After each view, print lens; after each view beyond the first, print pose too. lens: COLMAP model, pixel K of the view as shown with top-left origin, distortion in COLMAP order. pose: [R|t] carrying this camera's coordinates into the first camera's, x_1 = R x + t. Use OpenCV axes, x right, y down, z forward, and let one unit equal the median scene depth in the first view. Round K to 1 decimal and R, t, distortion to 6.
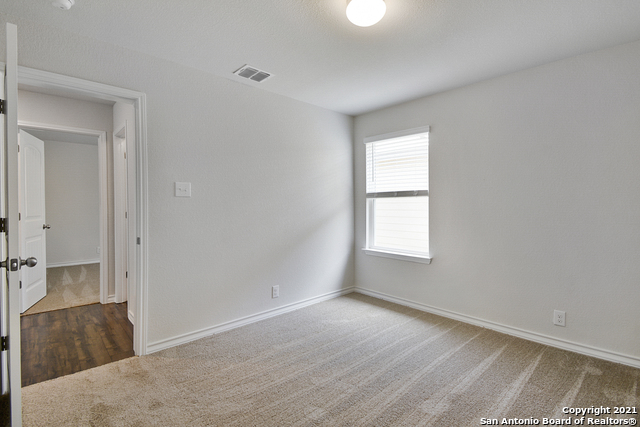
lens RADIAL K [[296.9, 0, 321.4], [0, 296.9, 204.0], [0, 0, 1]] dist [-0.000148, -0.000090]
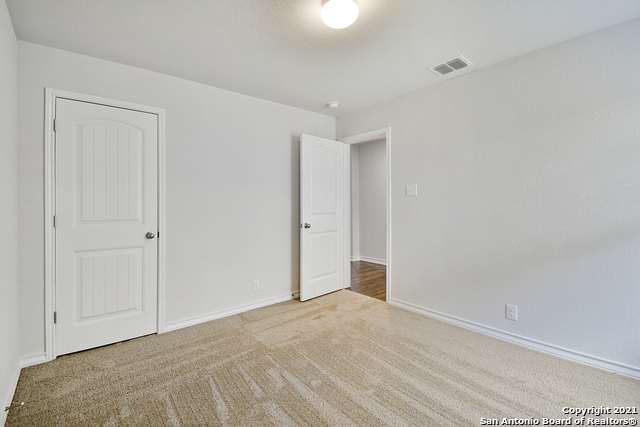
lens RADIAL K [[296.9, 0, 321.4], [0, 296.9, 204.0], [0, 0, 1]] dist [-0.000148, -0.000090]
pose [[-0.048287, 0.001096, -0.998833, 0.823674], [0.008134, 0.999967, 0.000705, 0.006341], [0.998800, -0.008090, -0.048294, 0.680176]]
